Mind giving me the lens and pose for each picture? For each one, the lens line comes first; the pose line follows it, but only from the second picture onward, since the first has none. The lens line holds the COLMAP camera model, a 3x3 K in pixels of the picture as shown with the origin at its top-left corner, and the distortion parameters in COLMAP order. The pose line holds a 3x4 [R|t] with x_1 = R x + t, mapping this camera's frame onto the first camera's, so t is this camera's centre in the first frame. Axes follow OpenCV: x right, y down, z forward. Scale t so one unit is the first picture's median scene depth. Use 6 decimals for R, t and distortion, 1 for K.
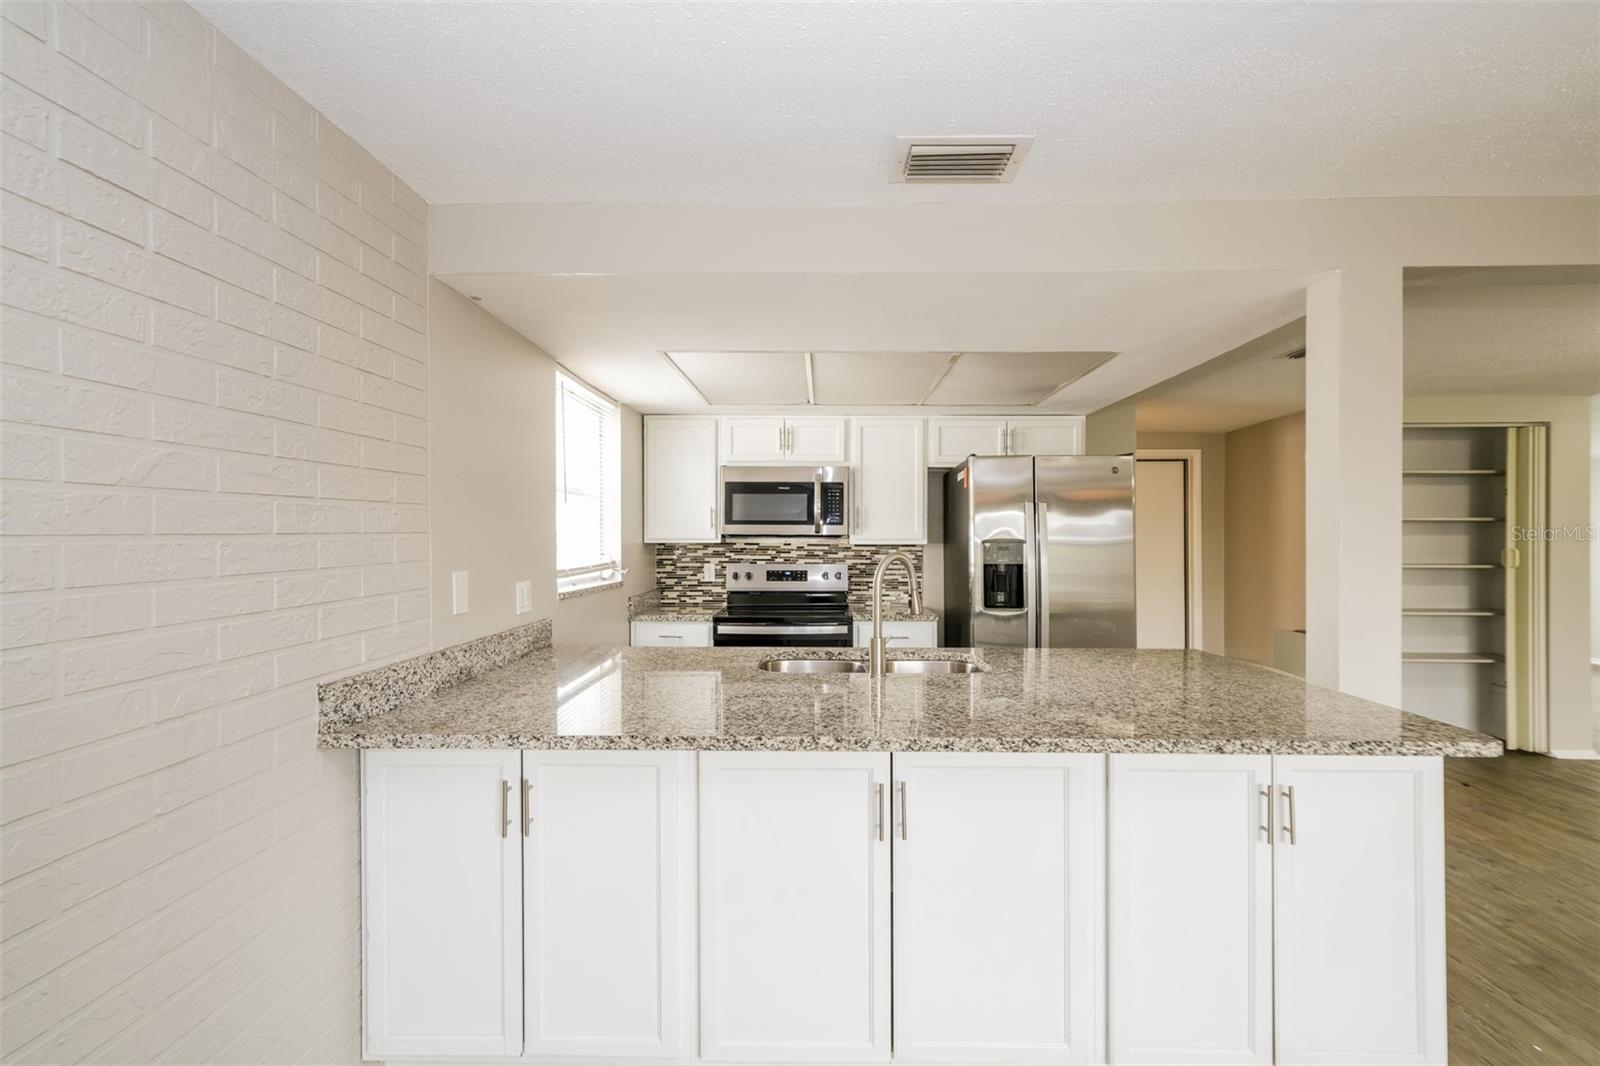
lens RADIAL K [[714.7, 0, 800.2], [0, 714.7, 541.1], [0, 0, 1]] dist [0.007115, 0.000172]
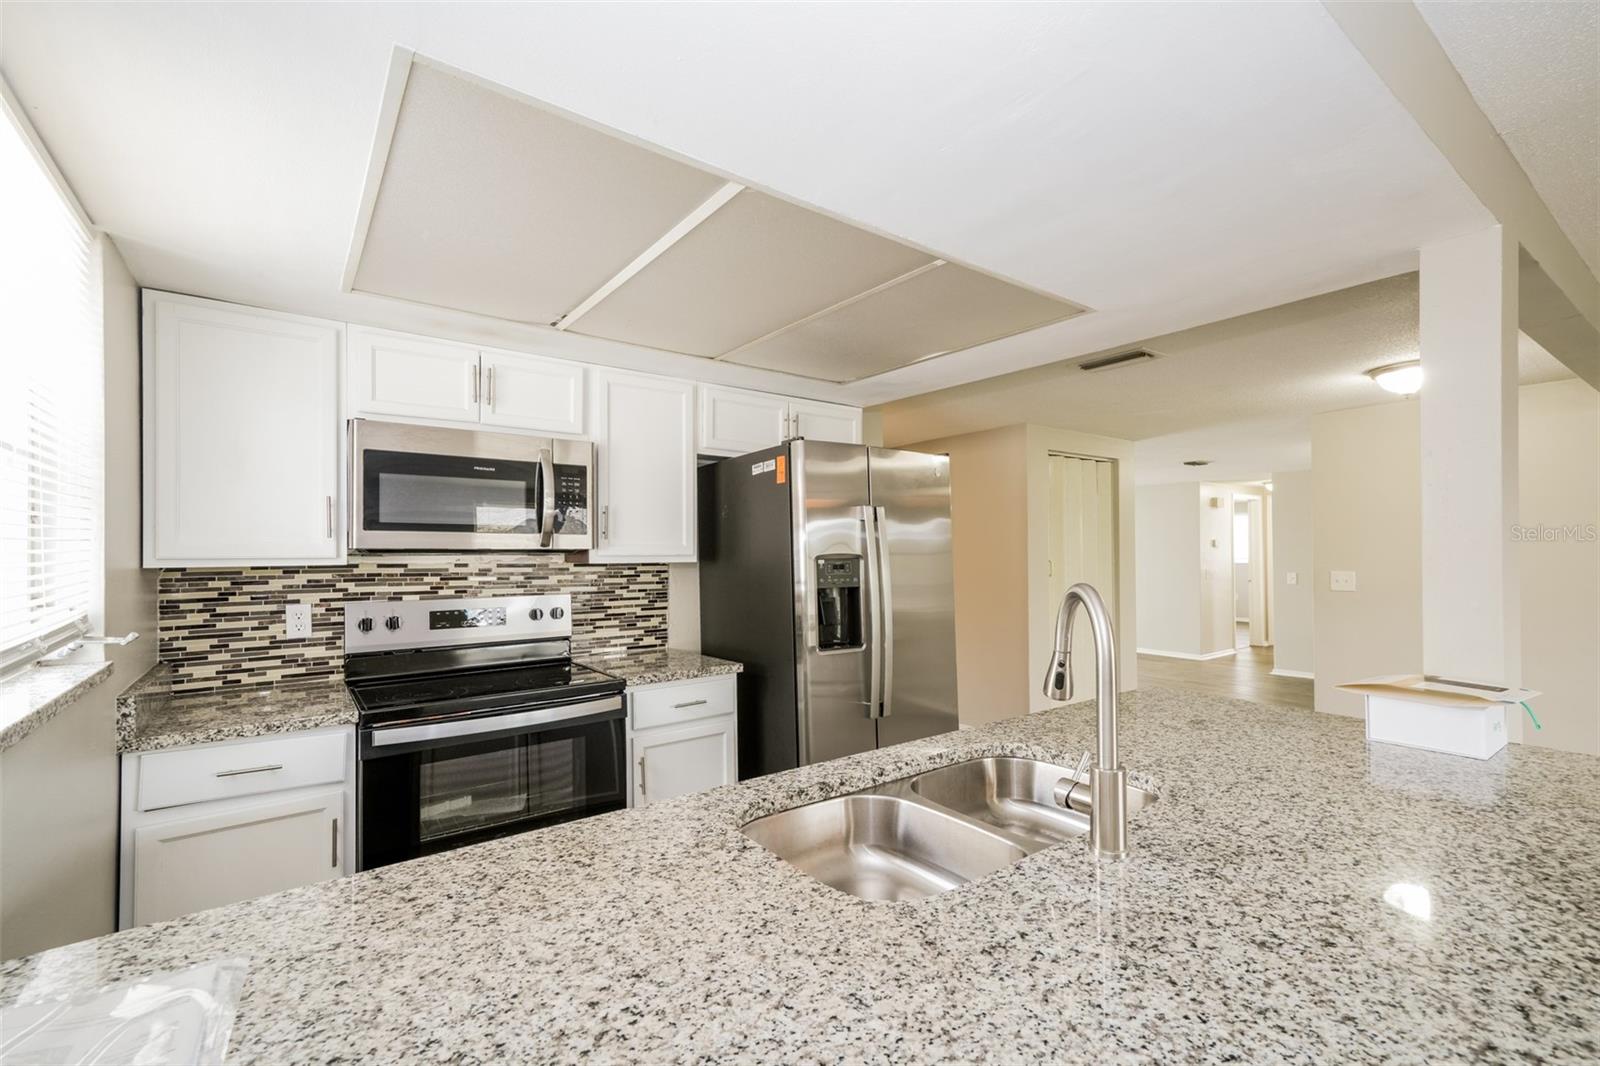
lens RADIAL K [[701.7, 0, 807.3], [0, 701.7, 547.0], [0, 0, 1]] dist [0.016050, 0.000341]
pose [[0.783044, -0.000825, 0.621966, -0.166277], [0.008049, 0.999929, -0.008806, -0.003472], [-0.621914, 0.011902, 0.782995, 0.375628]]
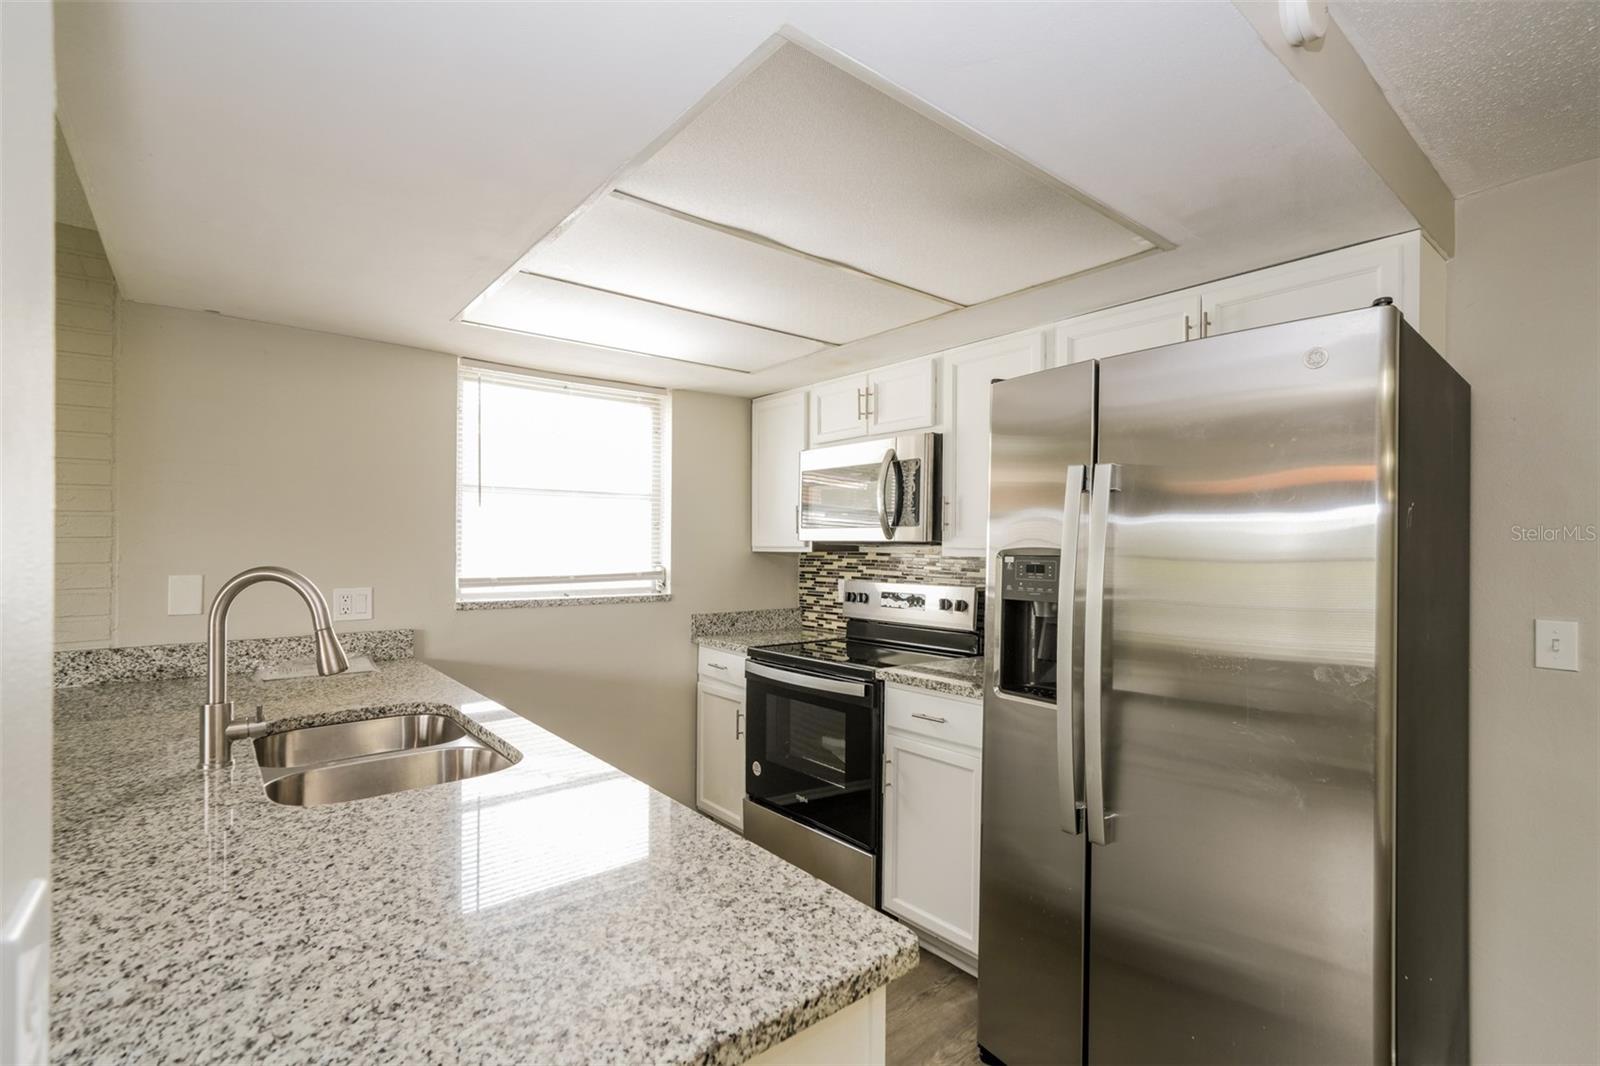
lens RADIAL K [[725.0, 0, 804.2], [0, 725.0, 545.8], [0, 0, 1]] dist [0.010258, 0.000629]
pose [[0.654982, 0.001723, -0.755642, 0.459669], [-0.006922, 0.999969, -0.003719, -0.001559], [0.755613, 0.007667, 0.654974, 0.480108]]
